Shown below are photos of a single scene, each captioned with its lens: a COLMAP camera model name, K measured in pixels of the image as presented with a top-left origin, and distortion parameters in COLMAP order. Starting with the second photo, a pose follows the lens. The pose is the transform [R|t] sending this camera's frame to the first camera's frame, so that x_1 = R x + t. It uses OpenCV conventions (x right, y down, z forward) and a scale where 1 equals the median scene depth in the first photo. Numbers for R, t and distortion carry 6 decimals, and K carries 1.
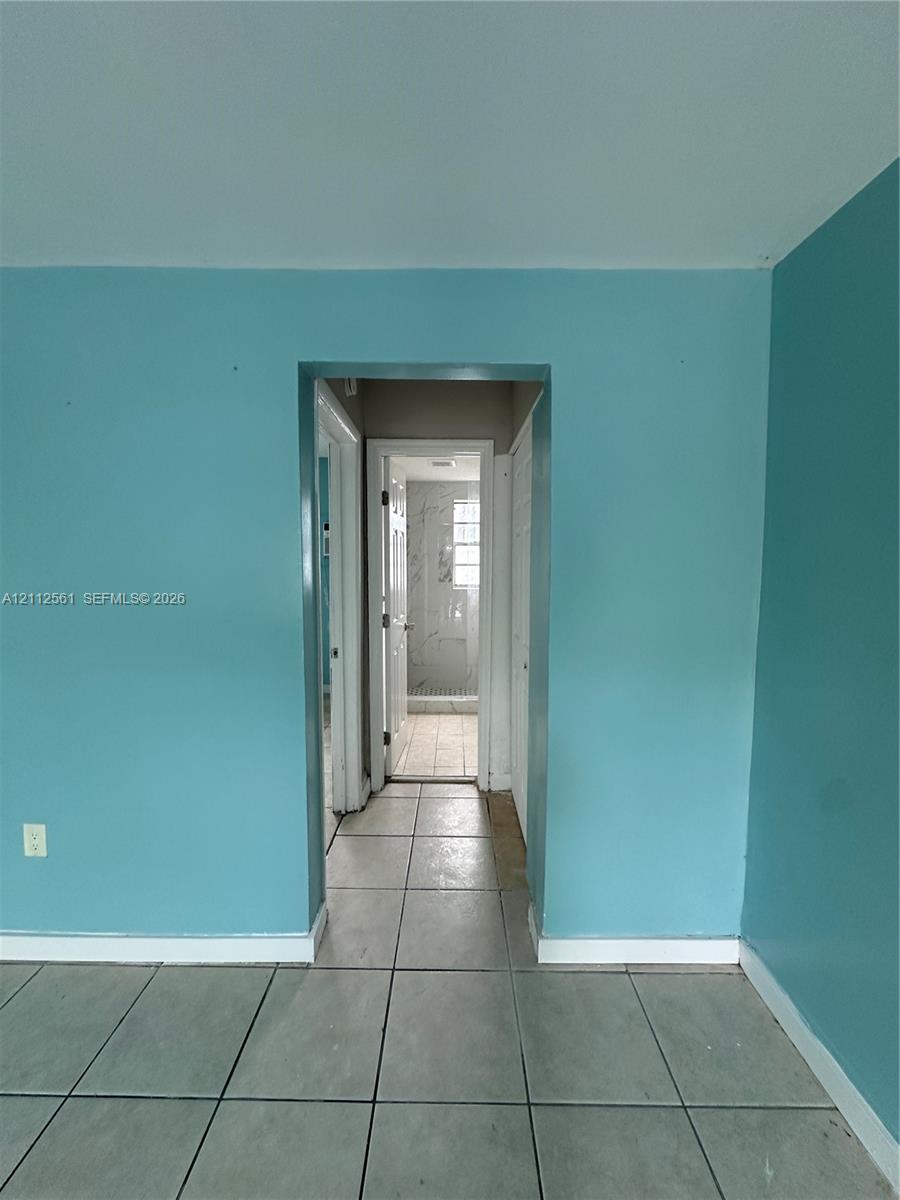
lens RADIAL K [[479.0, 0, 450.0], [0, 479.0, 600.0], [0, 0, 1]] dist [-0.006884, 0.000411]
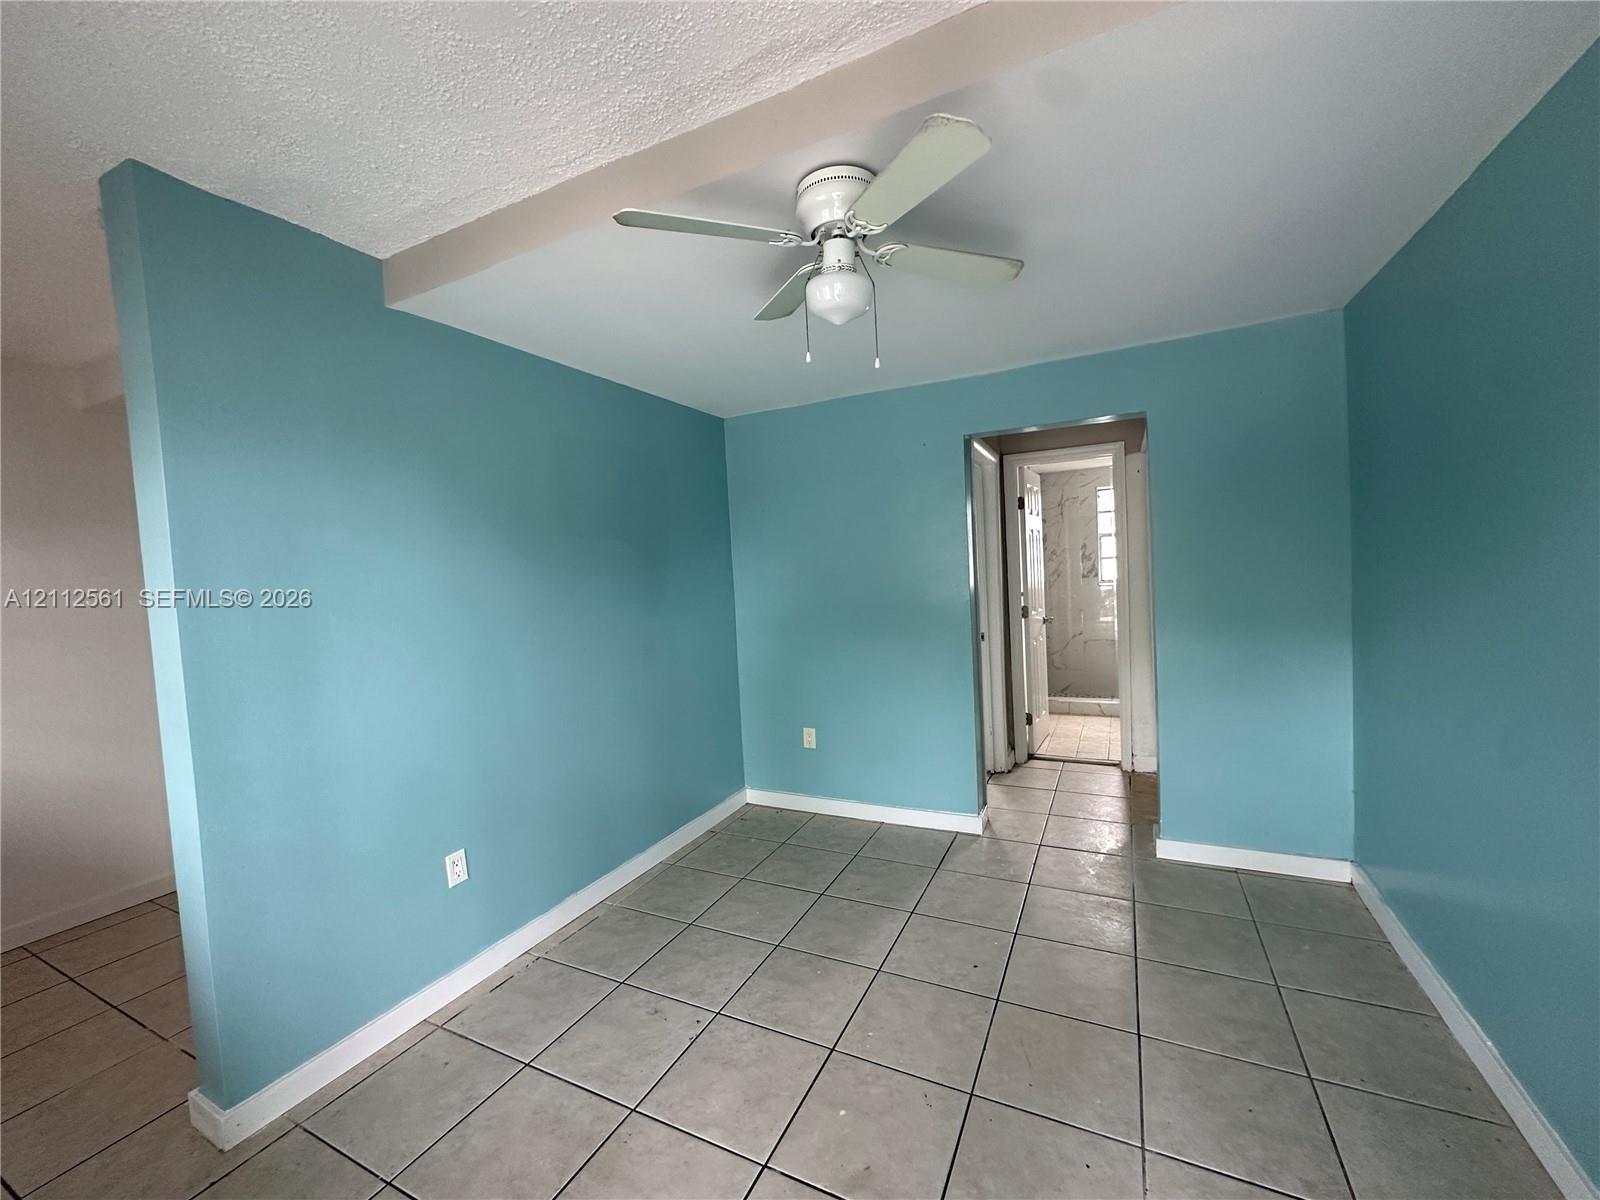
lens RADIAL K [[638.7, 0, 801.8], [0, 638.7, 601.6], [0, 0, 1]] dist [-0.006884, 0.000411]
pose [[0.896438, -0.029803, -0.442166, 0.056786], [0.021209, 0.999478, -0.024369, 0.043510], [0.442661, 0.012467, 0.896602, -0.552431]]
